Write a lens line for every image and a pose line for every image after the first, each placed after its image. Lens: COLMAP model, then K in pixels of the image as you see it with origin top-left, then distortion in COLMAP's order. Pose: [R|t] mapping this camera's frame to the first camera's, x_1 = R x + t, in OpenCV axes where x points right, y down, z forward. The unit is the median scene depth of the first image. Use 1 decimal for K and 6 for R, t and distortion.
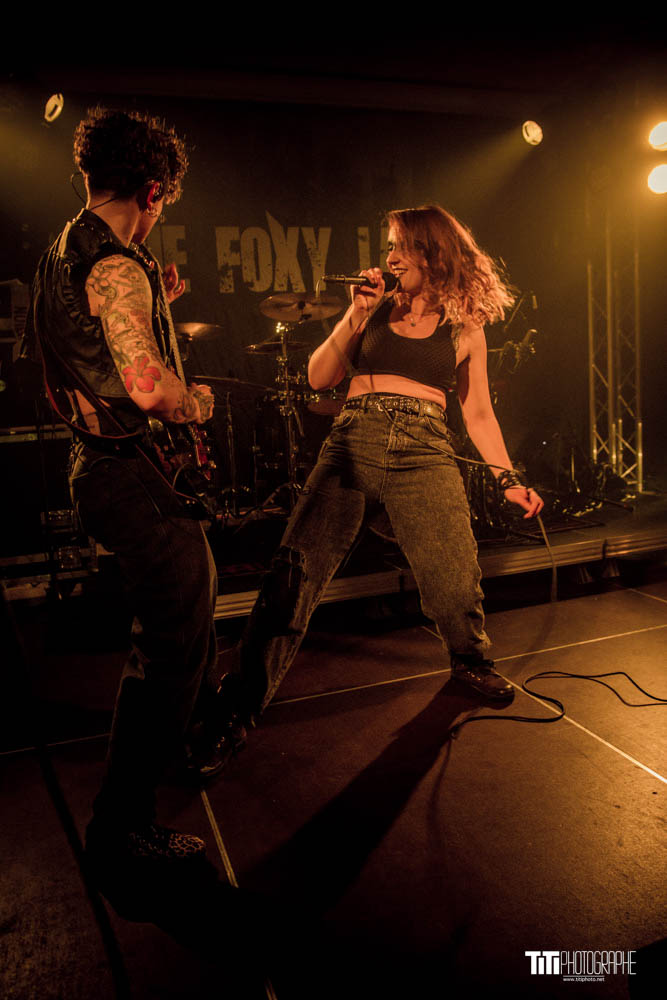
lens RADIAL K [[777.1, 0, 333.5], [0, 777.1, 500.0], [0, 0, 1]] dist [-0.034529, 0.000186]
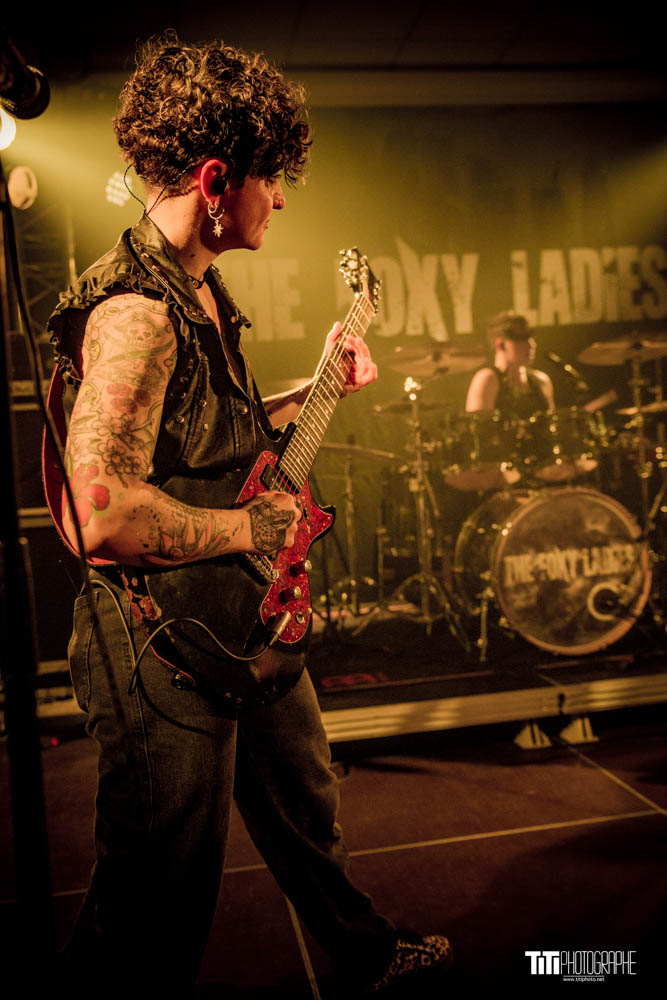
lens RADIAL K [[1213.4, 0, 333.5], [0, 1213.4, 500.0], [0, 0, 1]] dist [-0.023655, -0.013869]
pose [[0.985180, 0.004727, -0.171459, 0.069409], [-0.012592, 0.998916, -0.044809, -0.041651], [0.171062, 0.046303, 0.984172, -0.260956]]
